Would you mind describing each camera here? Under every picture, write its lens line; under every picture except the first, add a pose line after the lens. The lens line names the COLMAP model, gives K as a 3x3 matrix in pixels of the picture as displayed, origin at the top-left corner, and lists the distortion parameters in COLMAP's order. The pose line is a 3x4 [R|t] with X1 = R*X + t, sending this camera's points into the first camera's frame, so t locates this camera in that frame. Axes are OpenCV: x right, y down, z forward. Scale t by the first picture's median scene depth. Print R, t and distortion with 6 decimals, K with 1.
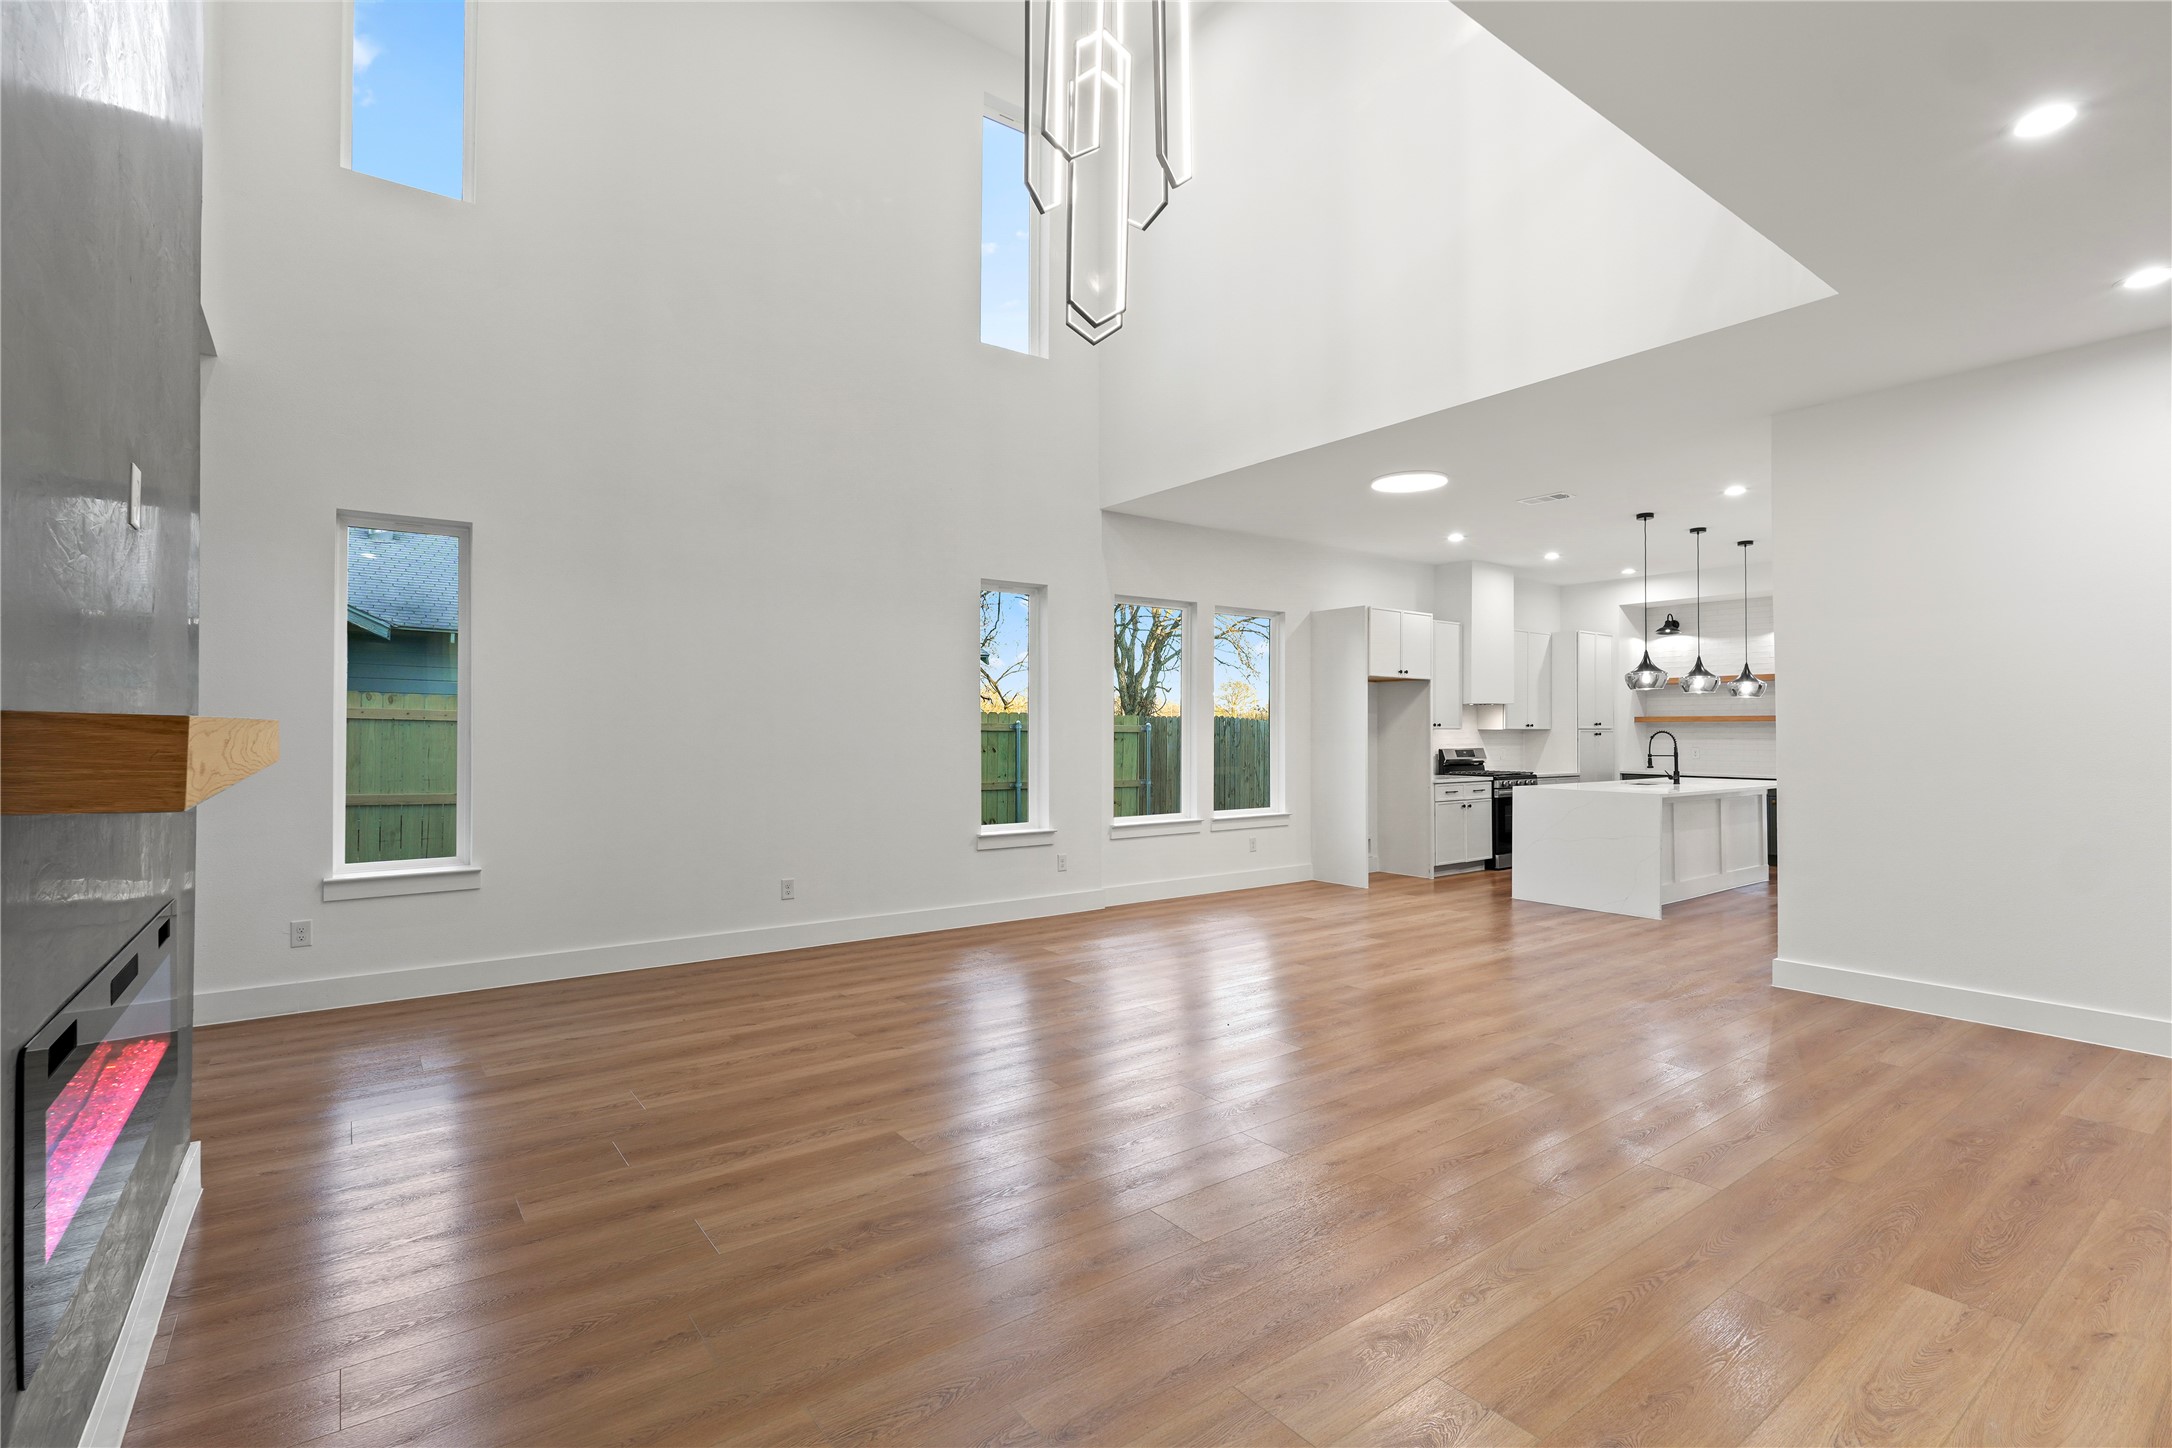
lens RADIAL K [[998.5, 0, 1086.0], [0, 998.5, 724.0], [0, 0, 1]] dist [-0.000718, -0.000010]
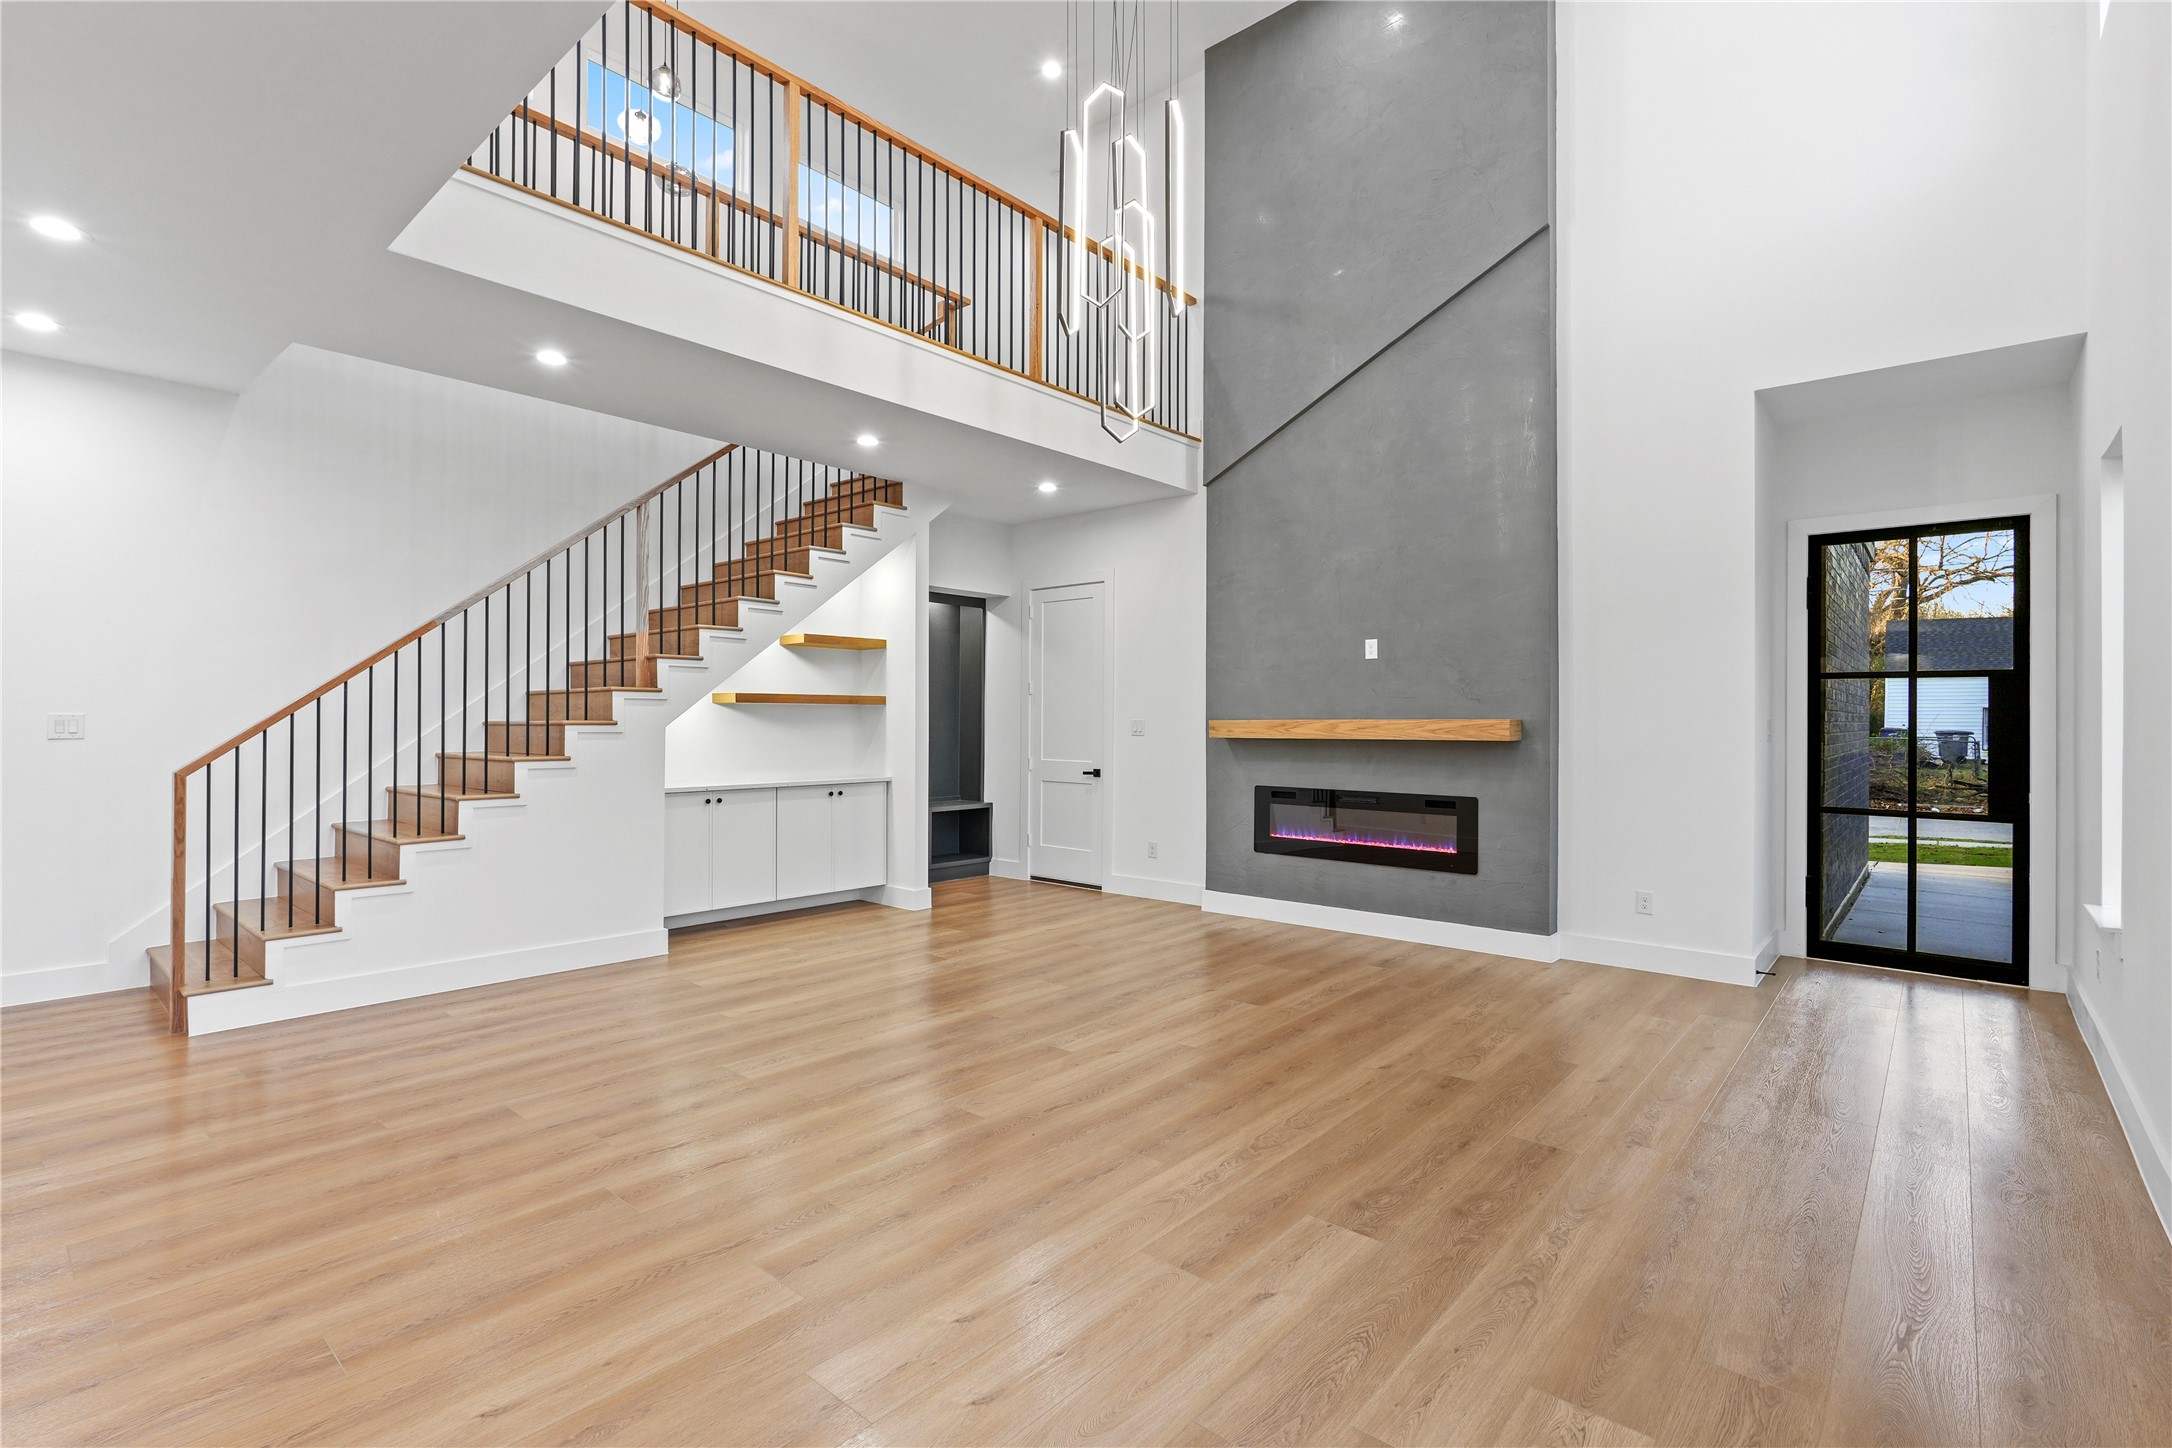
lens RADIAL K [[998.5, 0, 1086.0], [0, 998.5, 724.0], [0, 0, 1]] dist [-0.000718, -0.000010]
pose [[-0.975556, -0.005908, -0.219672, 0.351473], [-0.006845, 0.999970, 0.003506, 0.003950], [0.219645, 0.004924, -0.975567, 2.255765]]
